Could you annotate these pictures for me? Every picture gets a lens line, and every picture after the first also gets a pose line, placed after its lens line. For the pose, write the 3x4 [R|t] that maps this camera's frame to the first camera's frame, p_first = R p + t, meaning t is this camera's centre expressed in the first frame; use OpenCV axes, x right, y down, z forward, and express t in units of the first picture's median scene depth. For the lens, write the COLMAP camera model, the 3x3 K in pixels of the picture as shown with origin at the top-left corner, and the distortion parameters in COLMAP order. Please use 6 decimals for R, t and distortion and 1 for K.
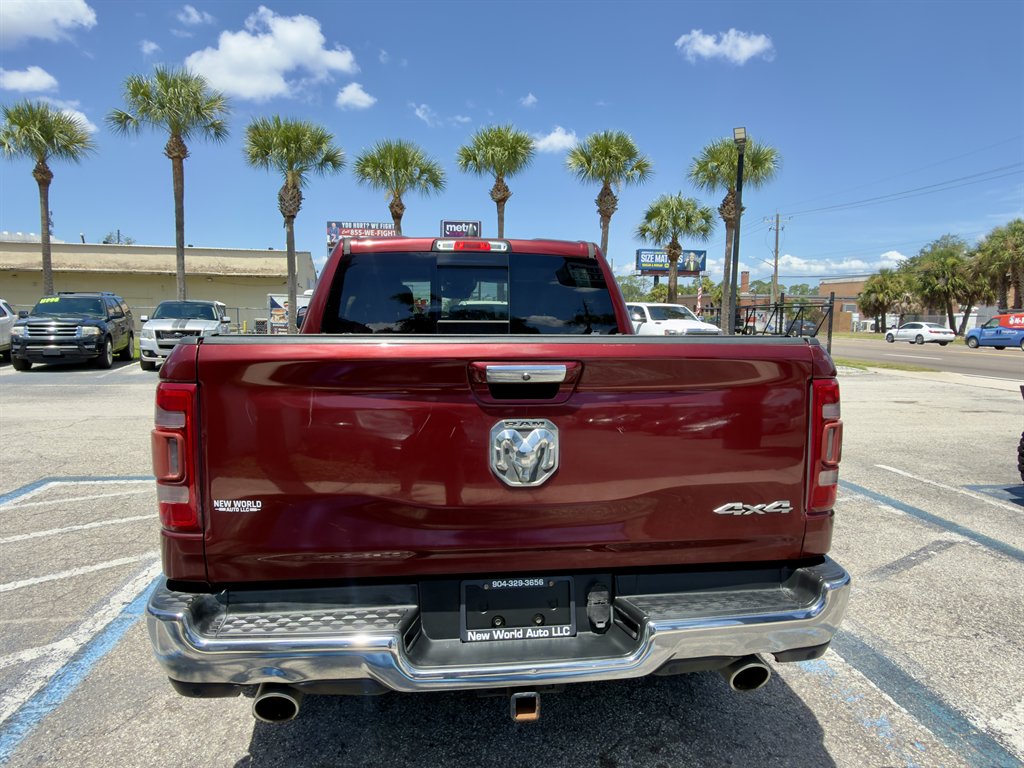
lens RADIAL K [[671.2, 0, 548.0], [0, 671.2, 368.8], [0, 0, 1]] dist [-0.009444, 0.000767]
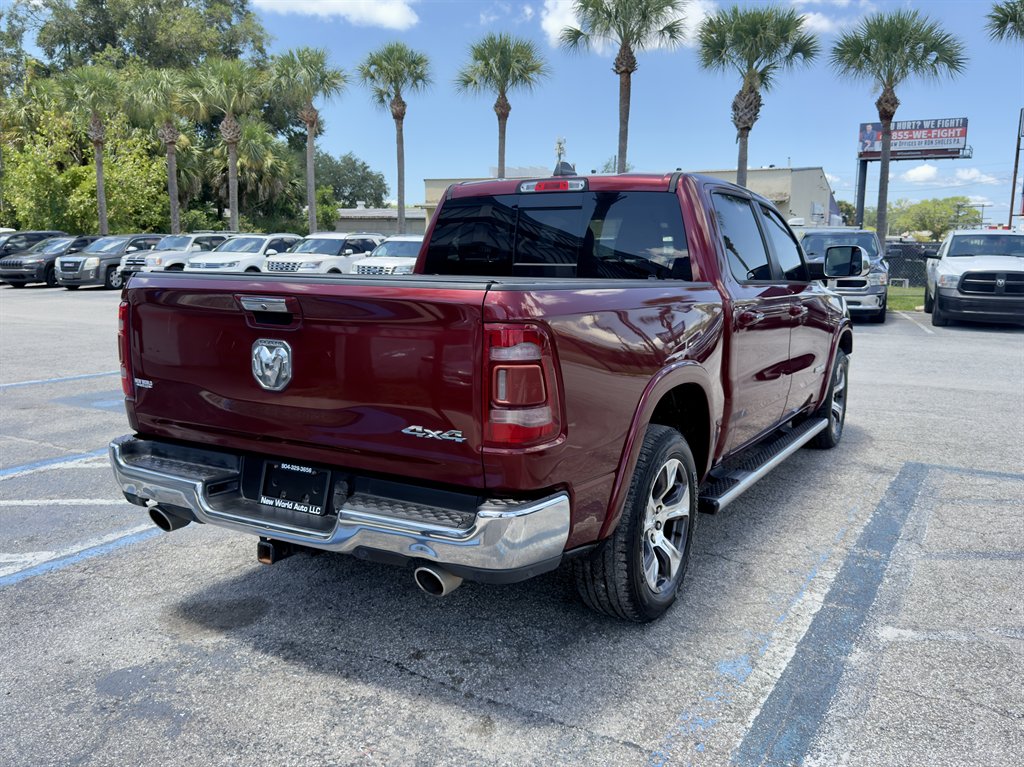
lens RADIAL K [[865.9, 0, 514.8], [0, 865.9, 362.4], [0, 0, 1]] dist [0.006090, -0.015163]
pose [[0.793497, 0.073415, -0.604130, 0.934582], [-0.044409, 0.997036, 0.062834, -0.005808], [0.606952, -0.023030, 0.794405, -0.049490]]
